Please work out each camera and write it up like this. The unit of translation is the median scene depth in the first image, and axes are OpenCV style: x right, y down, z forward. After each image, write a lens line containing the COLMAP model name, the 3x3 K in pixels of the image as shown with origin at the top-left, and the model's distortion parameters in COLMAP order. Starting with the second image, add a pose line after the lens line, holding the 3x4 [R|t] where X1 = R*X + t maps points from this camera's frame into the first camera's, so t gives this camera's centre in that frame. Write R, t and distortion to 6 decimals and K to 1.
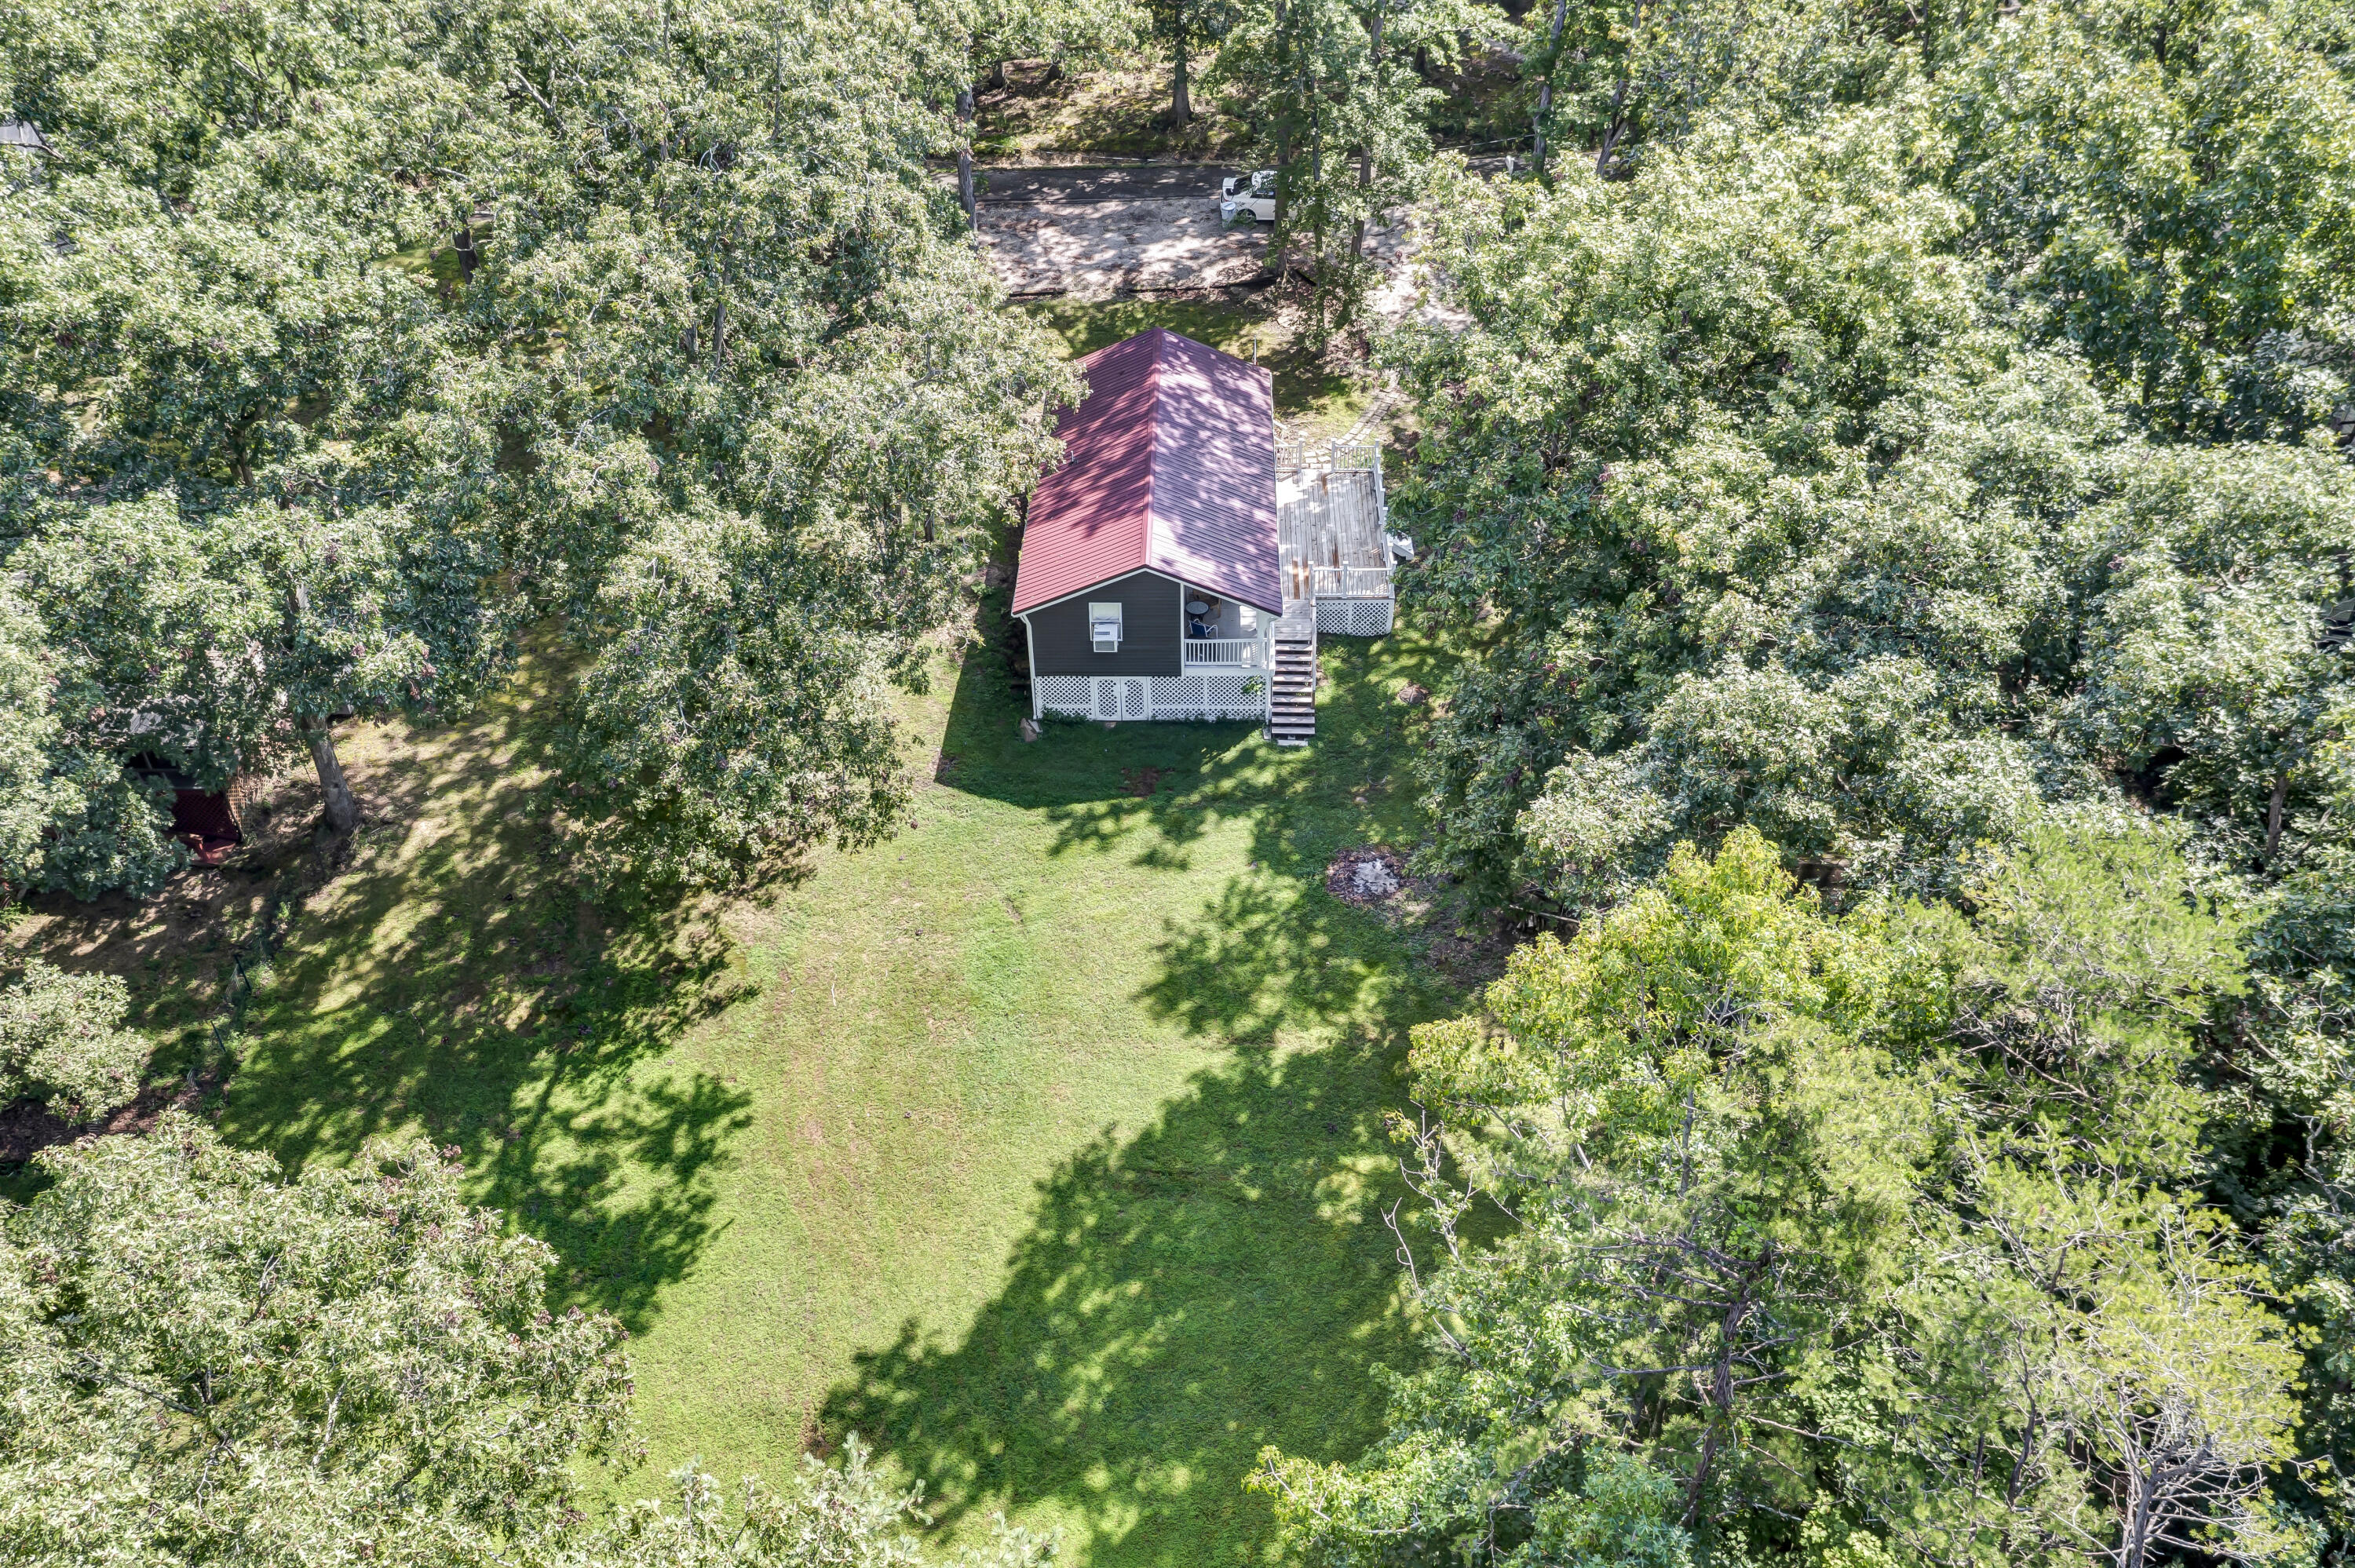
lens RADIAL K [[1868.1, 0, 1176.3], [0, 1868.1, 784.8], [0, 0, 1]] dist [-0.017759, 0.000210]
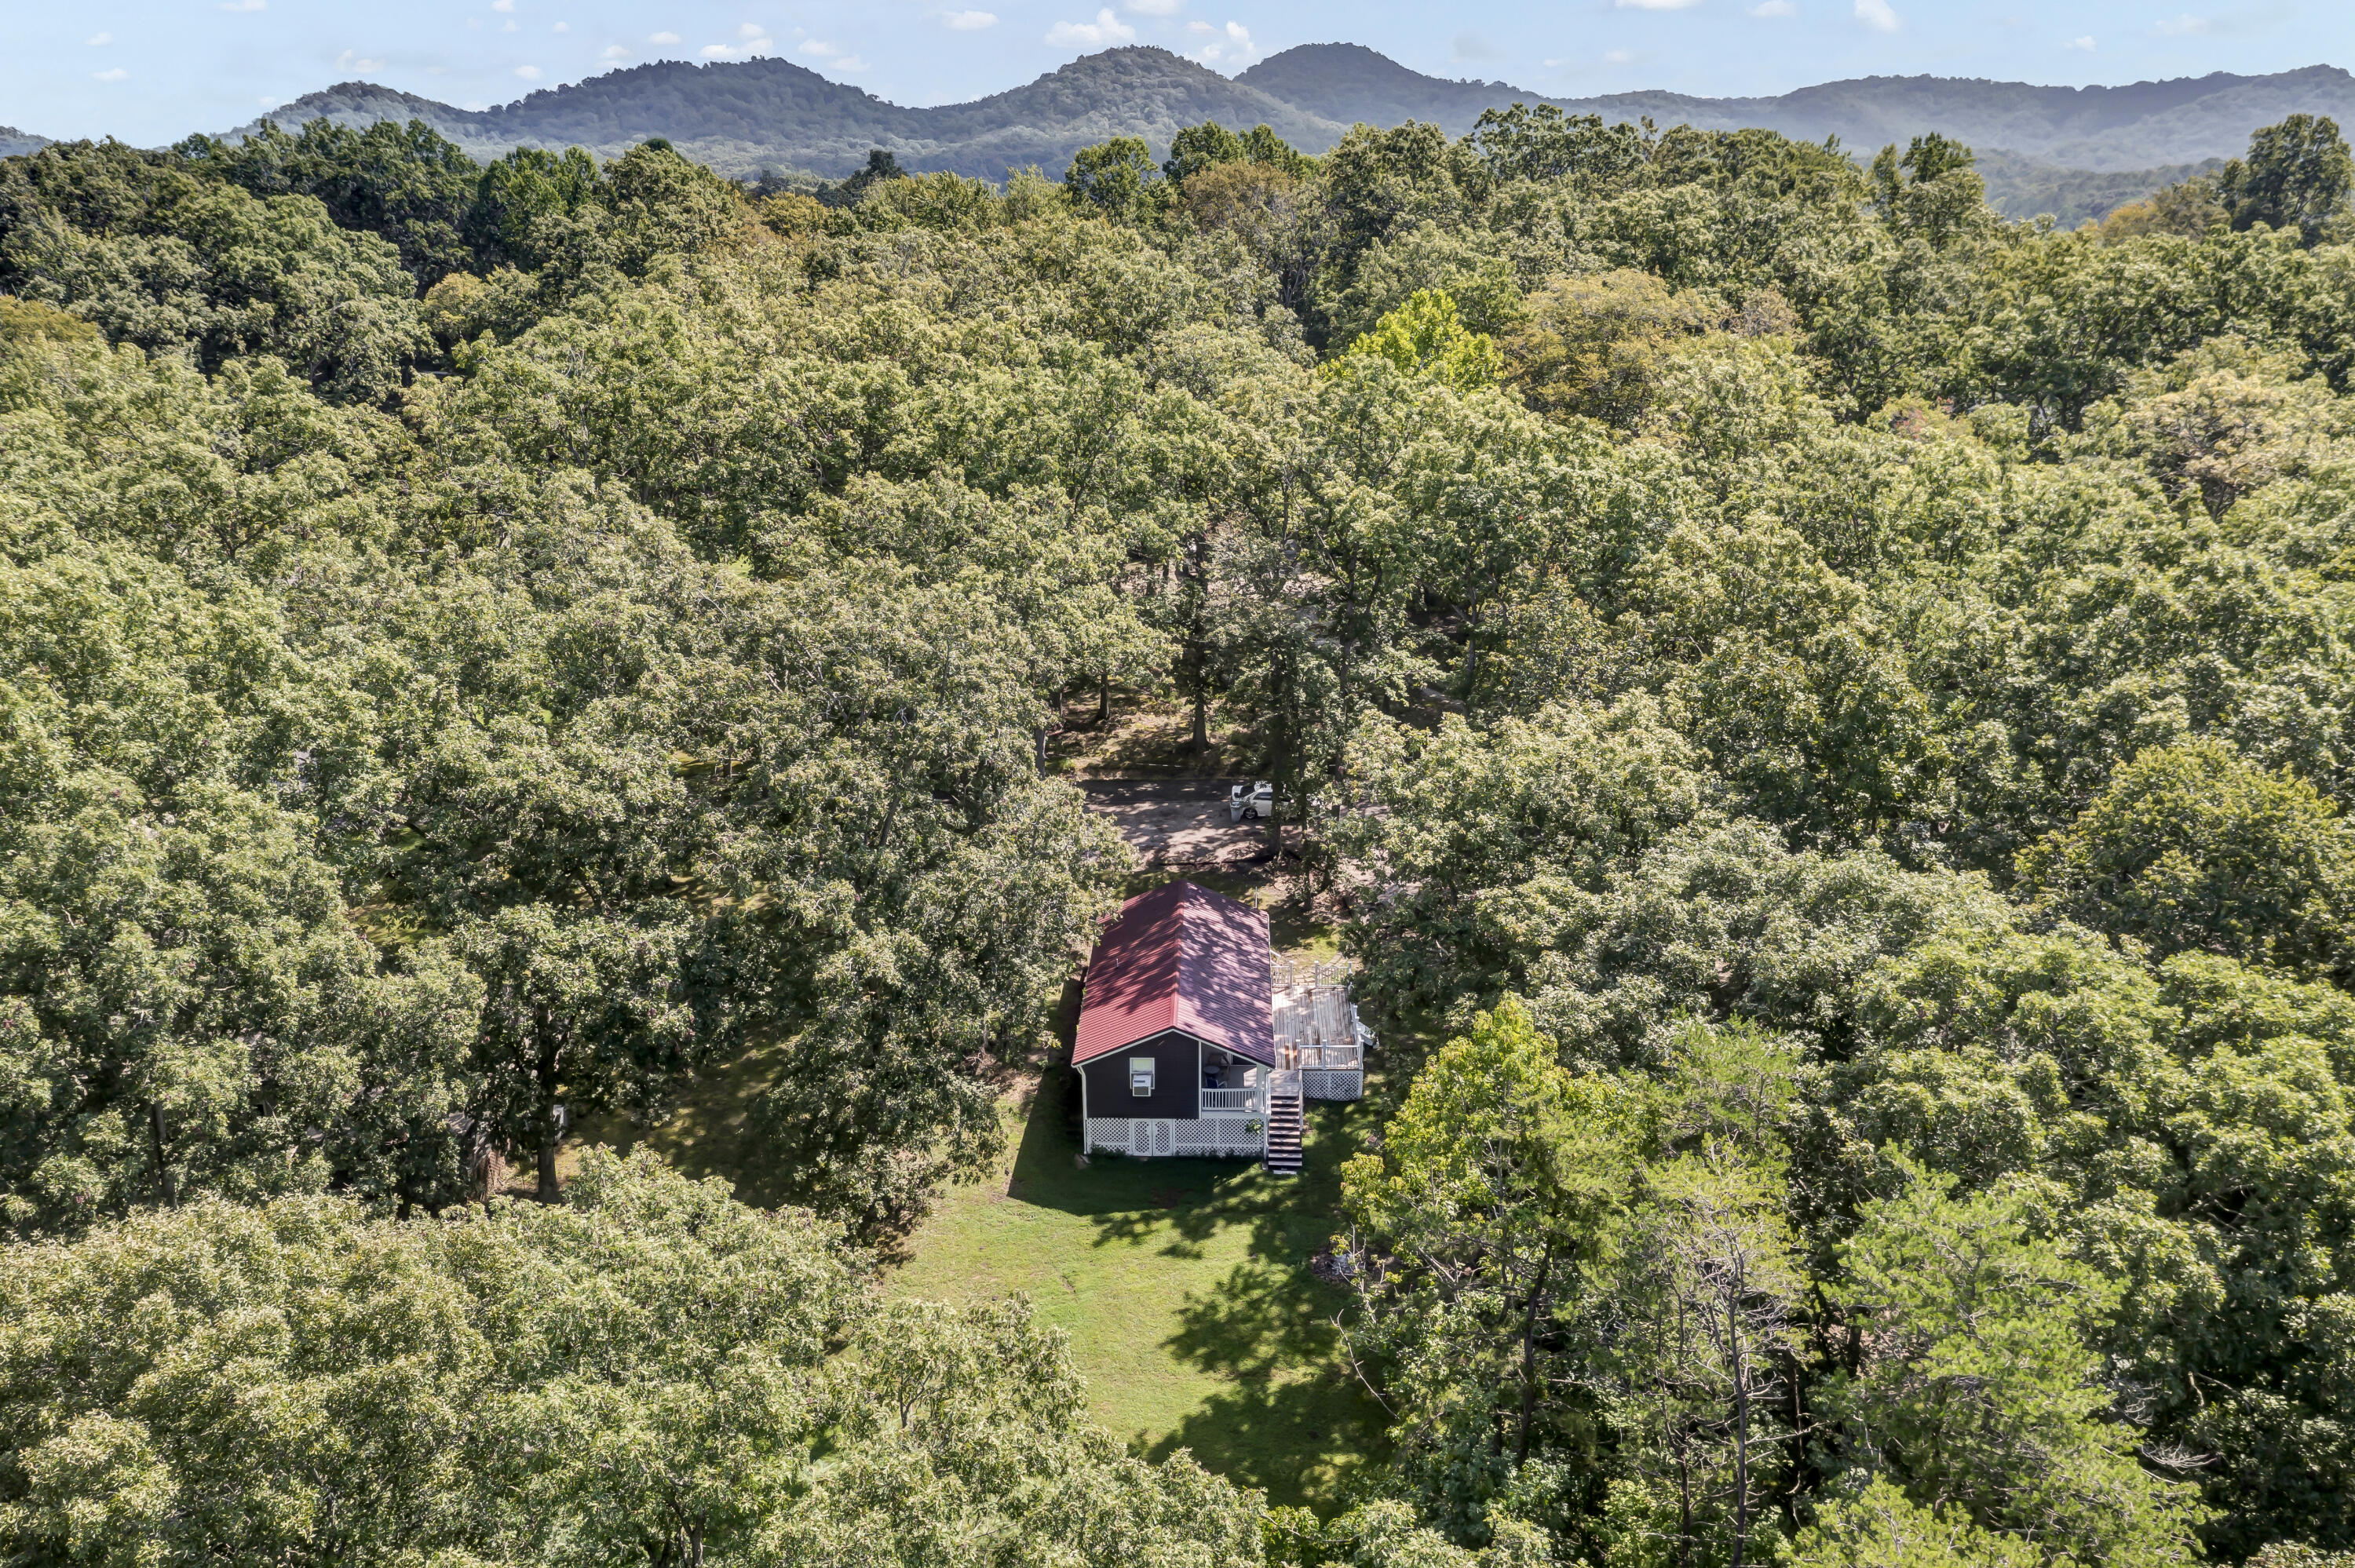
lens RADIAL K [[1868.1, 0, 1177.2], [0, 1868.1, 782.6], [0, 0, 1]] dist [-0.017759, 0.000210]
pose [[0.999927, 0.009620, -0.007378, -0.006063], [-0.011594, 0.936704, -0.349930, 0.219091], [0.003544, 0.349990, 0.936747, -0.372736]]
